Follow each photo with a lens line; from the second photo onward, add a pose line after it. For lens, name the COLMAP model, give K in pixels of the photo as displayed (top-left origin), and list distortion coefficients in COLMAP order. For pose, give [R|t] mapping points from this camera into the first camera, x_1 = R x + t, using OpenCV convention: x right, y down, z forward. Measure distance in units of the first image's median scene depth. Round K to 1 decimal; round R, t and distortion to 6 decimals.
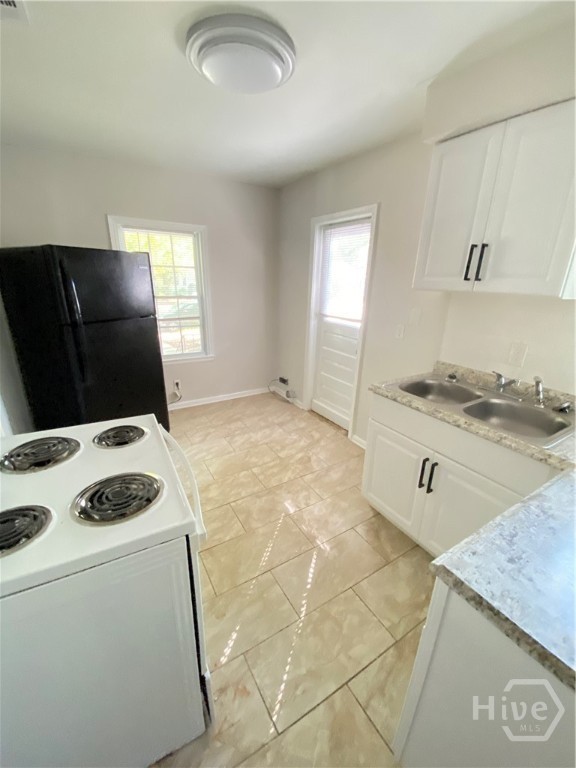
lens RADIAL K [[308.3, 0, 288.0], [0, 308.3, 384.0], [0, 0, 1]] dist [0.001032, 0.000036]
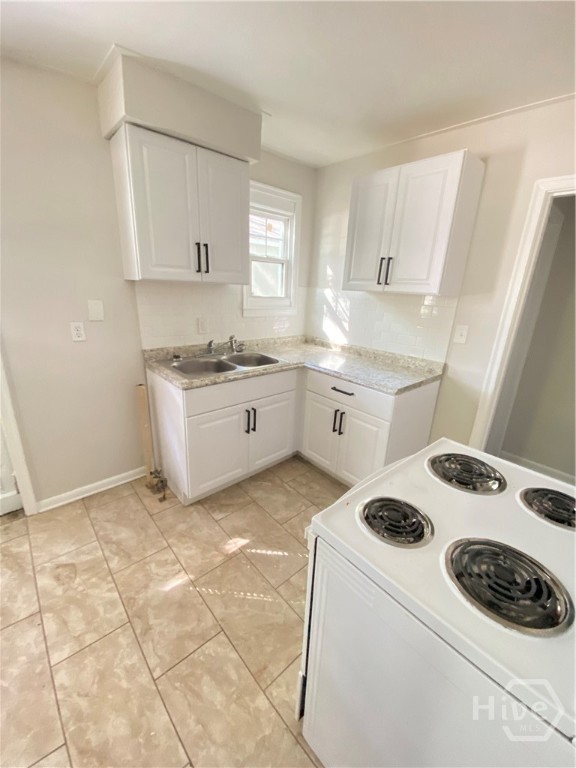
lens RADIAL K [[320.9, 0, 288.0], [0, 320.9, 384.0], [0, 0, 1]] dist [-0.002153, -0.000401]
pose [[-0.186842, -0.337711, 0.922519, -0.655535], [0.265297, 0.886820, 0.378374, -0.268662], [-0.945890, 0.315438, -0.076101, 0.727547]]
